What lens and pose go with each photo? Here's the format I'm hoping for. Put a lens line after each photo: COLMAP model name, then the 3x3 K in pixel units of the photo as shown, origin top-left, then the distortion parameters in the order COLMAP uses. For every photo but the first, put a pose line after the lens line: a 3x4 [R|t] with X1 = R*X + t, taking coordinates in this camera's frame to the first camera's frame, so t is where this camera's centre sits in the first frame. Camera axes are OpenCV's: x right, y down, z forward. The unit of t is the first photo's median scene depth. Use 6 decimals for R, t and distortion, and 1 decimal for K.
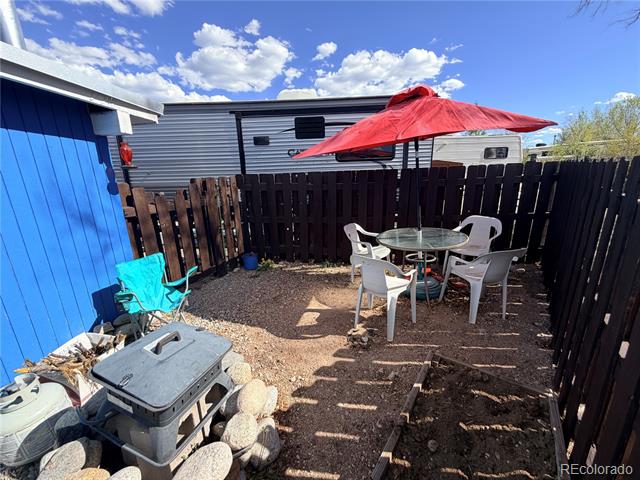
lens RADIAL K [[263.4, 0, 317.9], [0, 263.4, 240.8], [0, 0, 1]] dist [-0.001383, 0.000412]
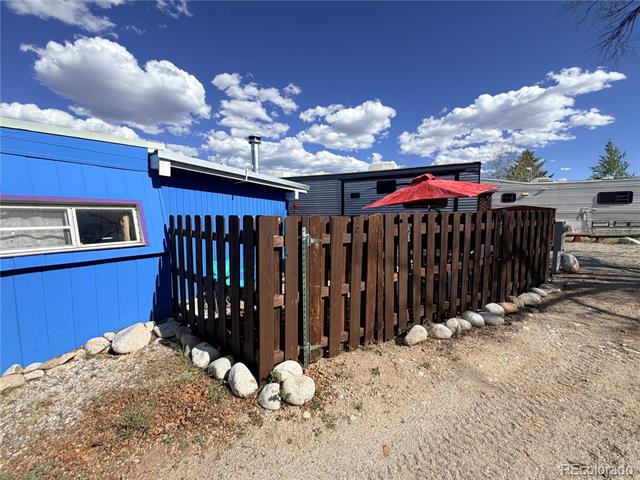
lens RADIAL K [[263.4, 0, 322.0], [0, 263.4, 236.9], [0, 0, 1]] dist [-0.001383, 0.000412]
pose [[0.930705, 0.047165, -0.362716, 0.194860], [-0.108166, 0.982789, -0.149753, 0.134991], [0.349410, 0.178609, 0.919789, -0.513925]]
